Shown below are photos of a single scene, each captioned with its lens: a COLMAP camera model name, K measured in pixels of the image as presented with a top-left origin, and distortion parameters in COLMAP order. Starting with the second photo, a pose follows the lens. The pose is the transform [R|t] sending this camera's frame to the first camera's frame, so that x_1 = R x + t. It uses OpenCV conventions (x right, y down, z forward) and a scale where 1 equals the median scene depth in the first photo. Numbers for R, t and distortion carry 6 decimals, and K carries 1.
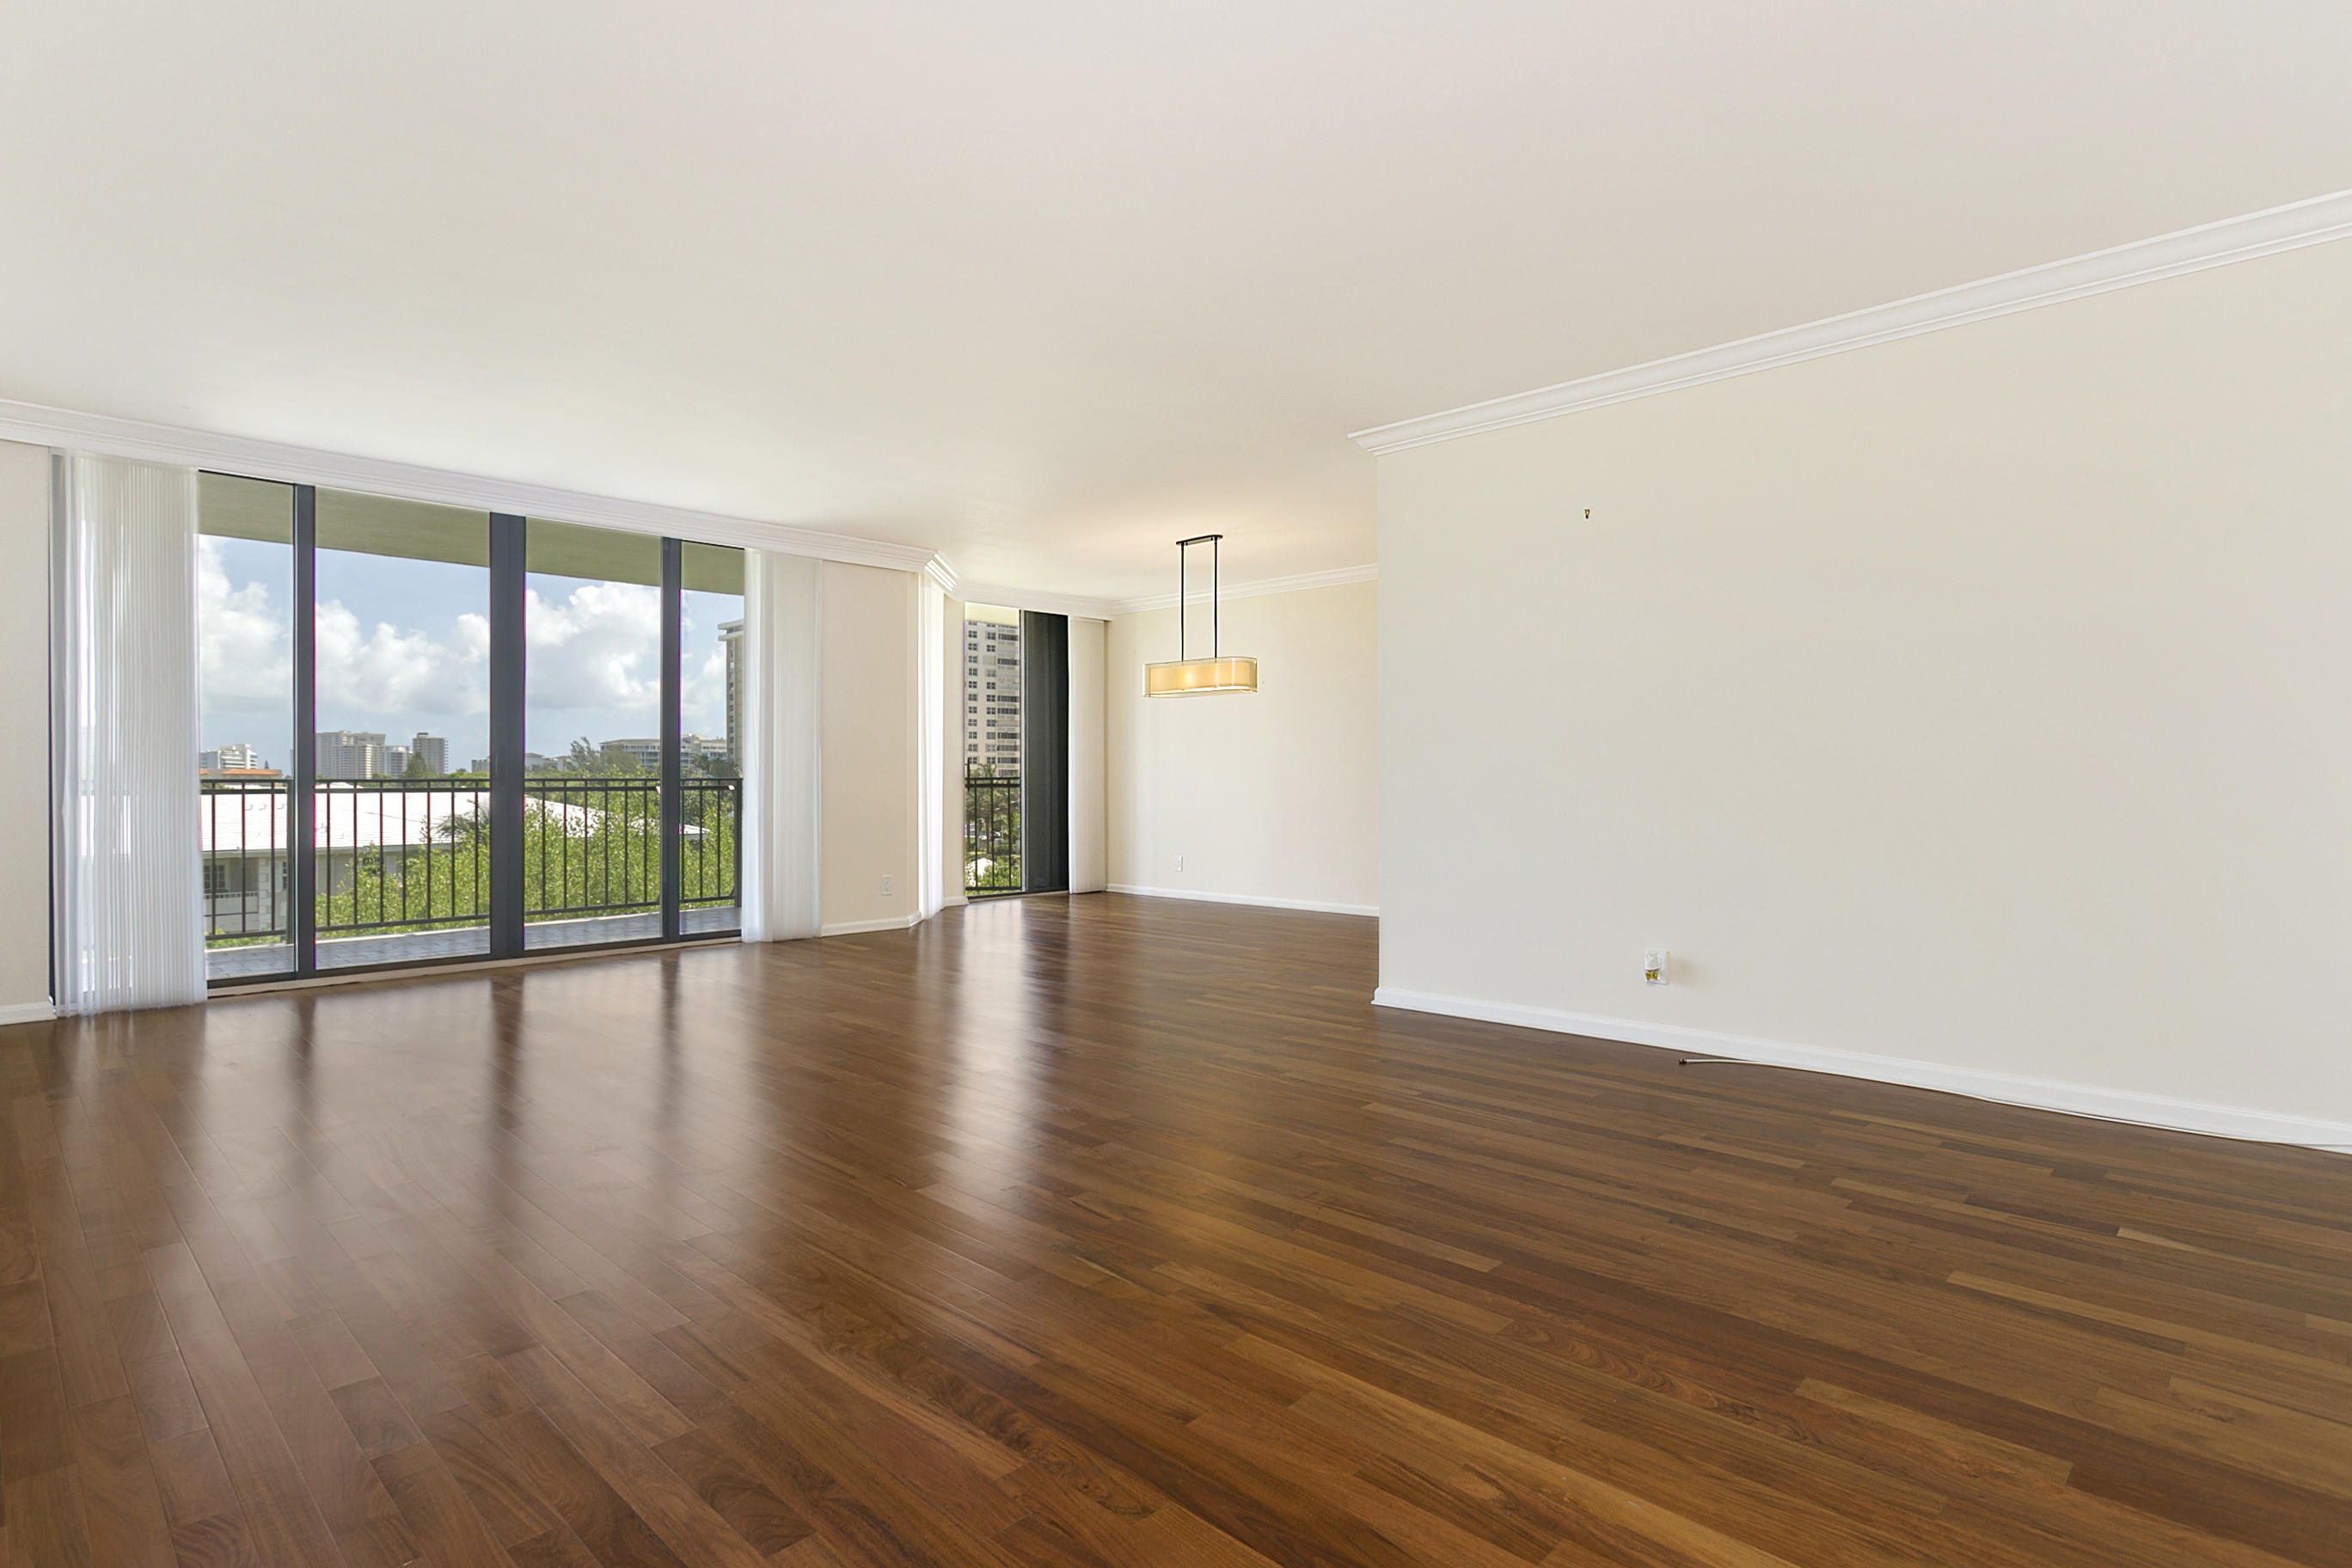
lens RADIAL K [[1208.3, 0, 1184.3], [0, 1208.3, 772.0], [0, 0, 1]] dist [-0.018347, 0.002222]
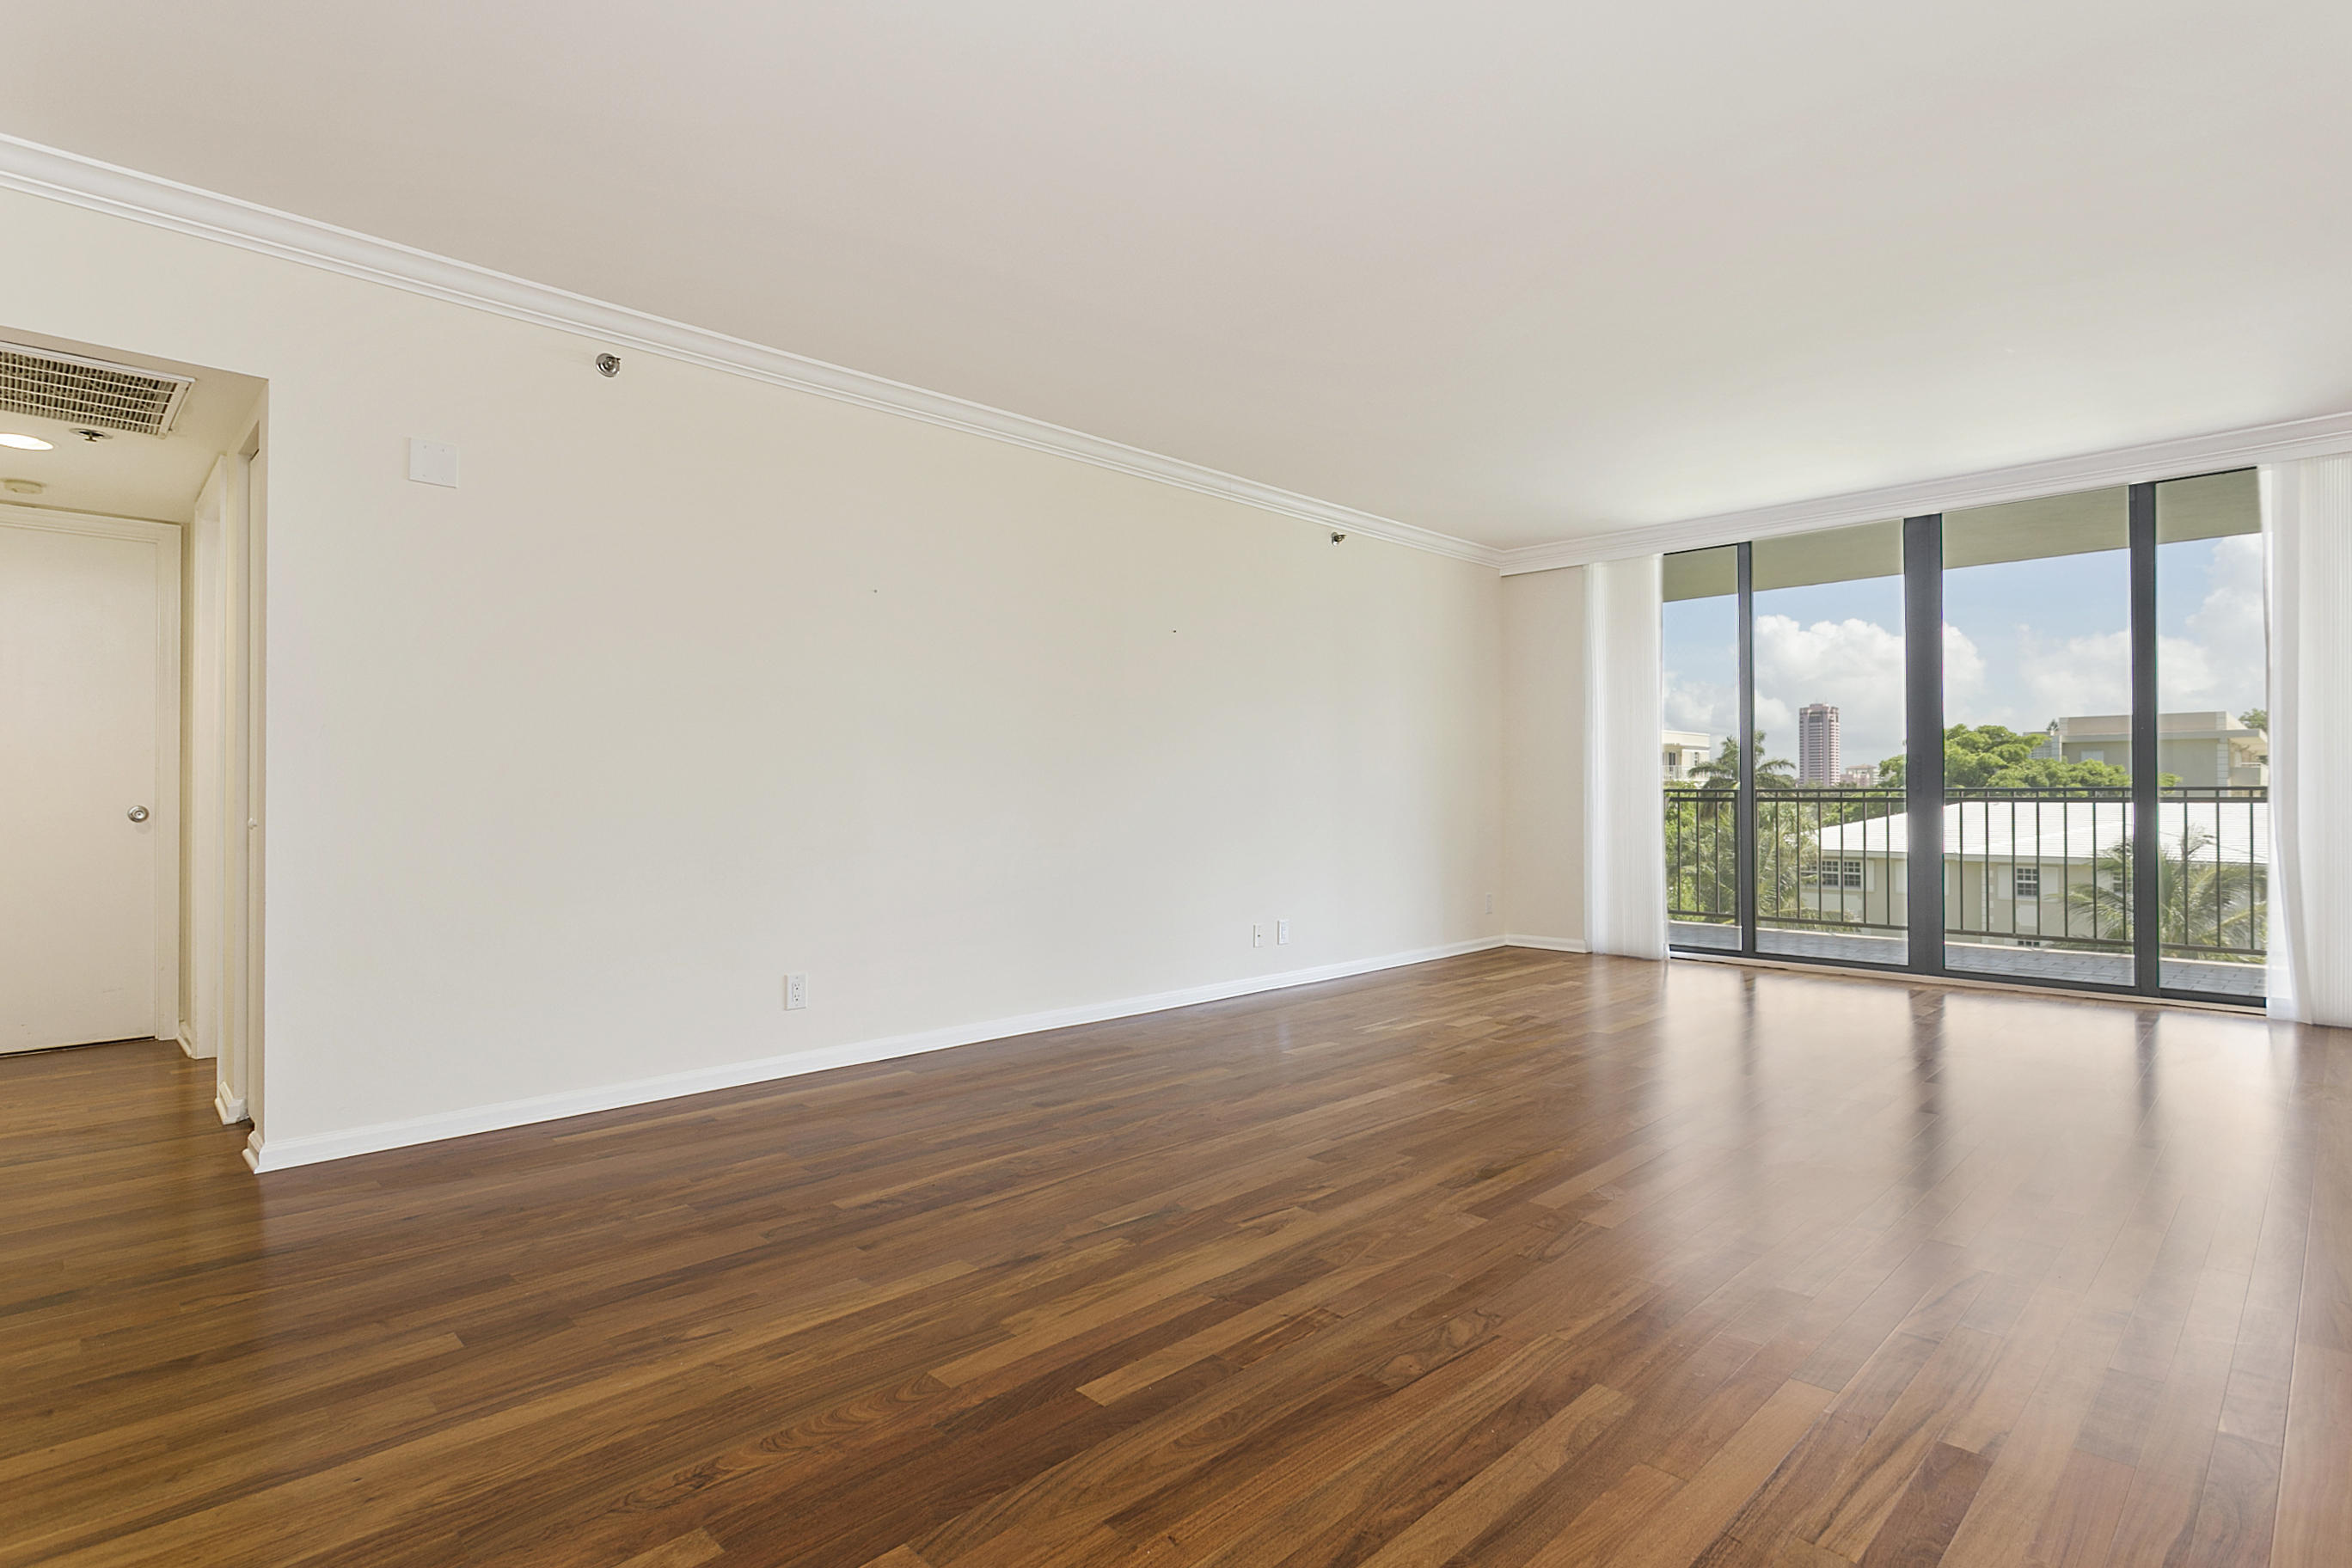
lens RADIAL K [[1208.3, 0, 1175.3], [0, 1208.3, 794.4], [0, 0, 1]] dist [-0.018347, 0.002222]
pose [[-0.057718, 0.004146, -0.998324, 0.482212], [0.009221, 0.999951, 0.003620, 0.001348], [0.998290, -0.008997, -0.057754, 0.503482]]
